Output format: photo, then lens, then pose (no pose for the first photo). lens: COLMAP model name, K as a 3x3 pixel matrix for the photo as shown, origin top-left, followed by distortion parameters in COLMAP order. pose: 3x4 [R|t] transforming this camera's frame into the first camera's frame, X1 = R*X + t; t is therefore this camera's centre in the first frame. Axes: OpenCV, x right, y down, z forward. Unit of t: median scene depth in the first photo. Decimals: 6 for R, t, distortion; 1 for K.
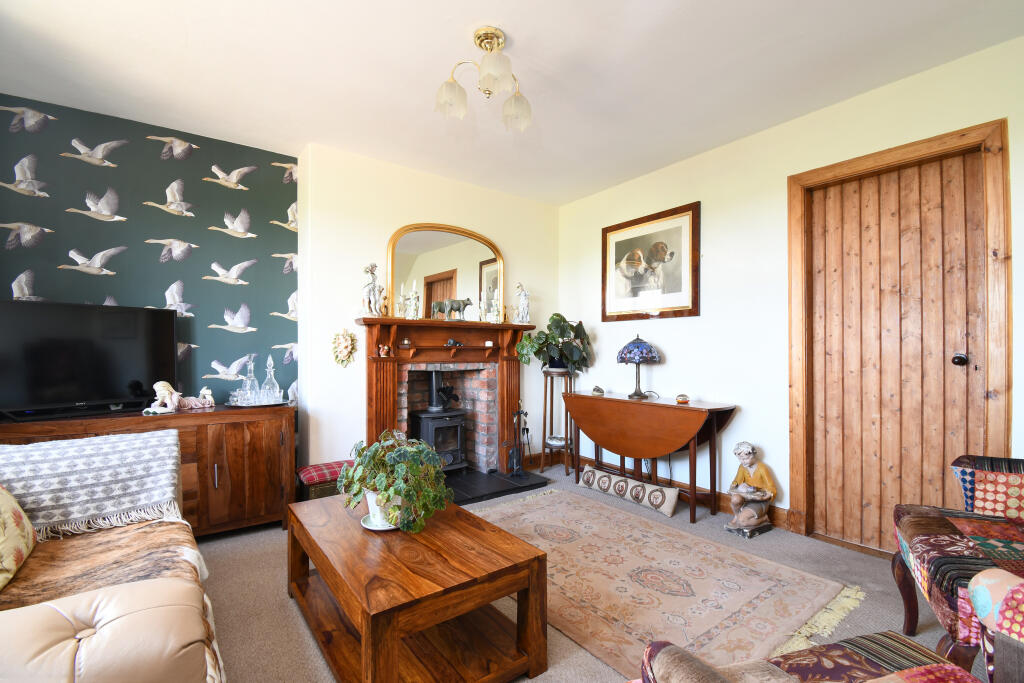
lens RADIAL K [[458.7, 0, 512.8], [0, 458.7, 350.3], [0, 0, 1]] dist [-0.004934, -0.003683]
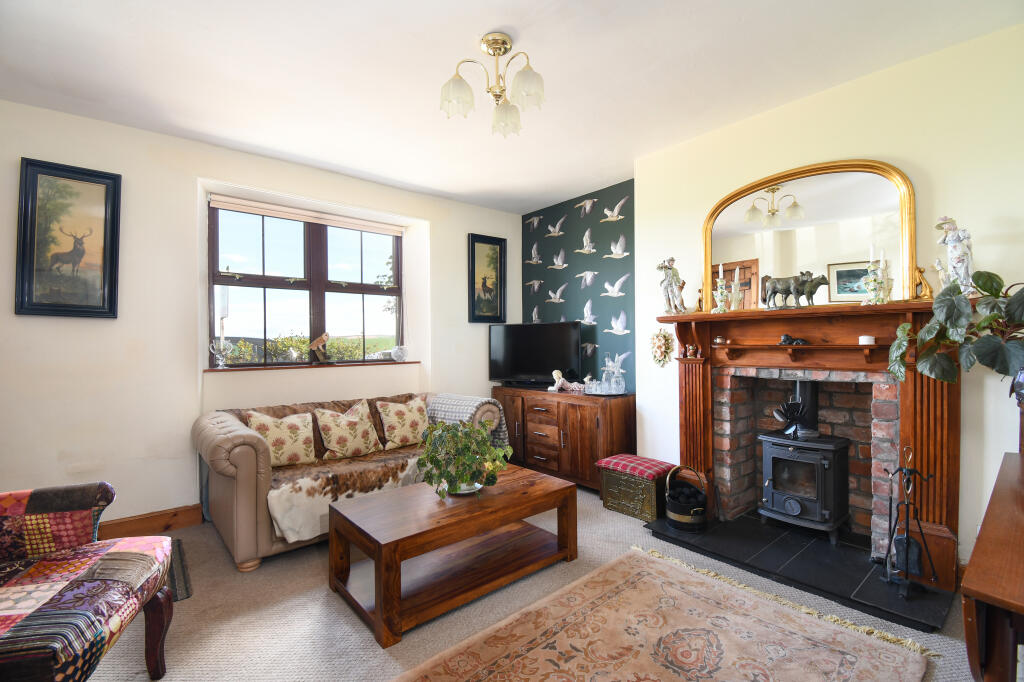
lens RADIAL K [[458.7, 0, 509.7], [0, 458.7, 343.3], [0, 0, 1]] dist [-0.004934, -0.003683]
pose [[0.046667, -0.002087, -0.998908, 0.637389], [0.011003, 0.999938, -0.001575, -0.017607], [0.998850, -0.010918, 0.046687, 0.650151]]
